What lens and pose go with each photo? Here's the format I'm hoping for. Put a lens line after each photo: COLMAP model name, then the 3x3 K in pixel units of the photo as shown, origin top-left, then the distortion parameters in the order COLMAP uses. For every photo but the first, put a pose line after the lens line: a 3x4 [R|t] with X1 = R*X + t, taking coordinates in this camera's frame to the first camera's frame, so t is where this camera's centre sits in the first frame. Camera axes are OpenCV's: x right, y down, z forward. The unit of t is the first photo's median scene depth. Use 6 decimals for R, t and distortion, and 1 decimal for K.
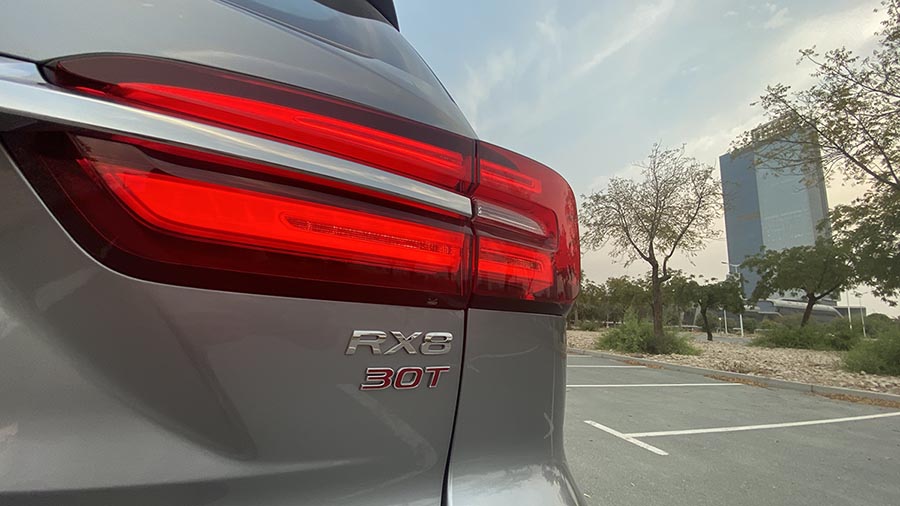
lens RADIAL K [[362.2, 0, 447.2], [0, 362.2, 256.5], [0, 0, 1]] dist [0.002036, -0.013611]
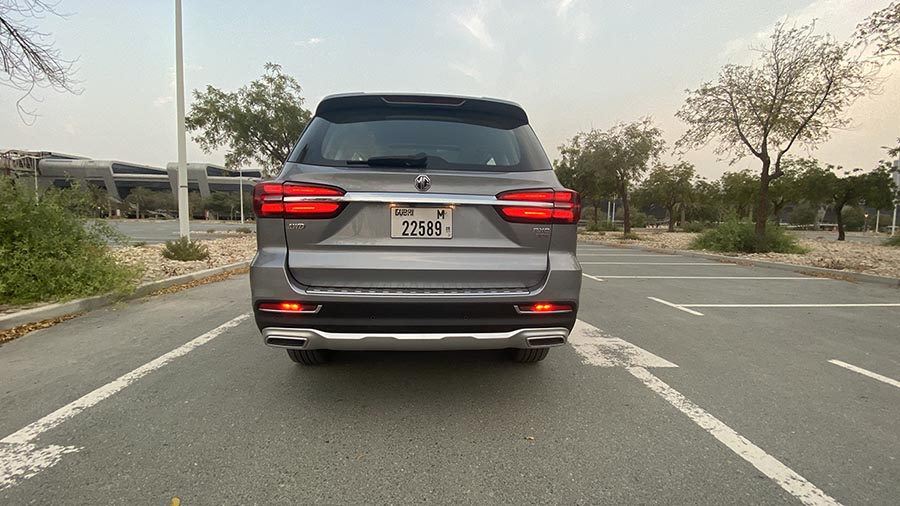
lens RADIAL K [[362.2, 0, 447.2], [0, 362.2, 256.5], [0, 0, 1]] dist [0.002036, -0.013611]
pose [[0.969966, -0.007749, -0.243115, -0.004306], [0.069169, 0.967017, 0.245141, -0.023062], [0.233197, -0.254594, 0.938510, -0.128695]]
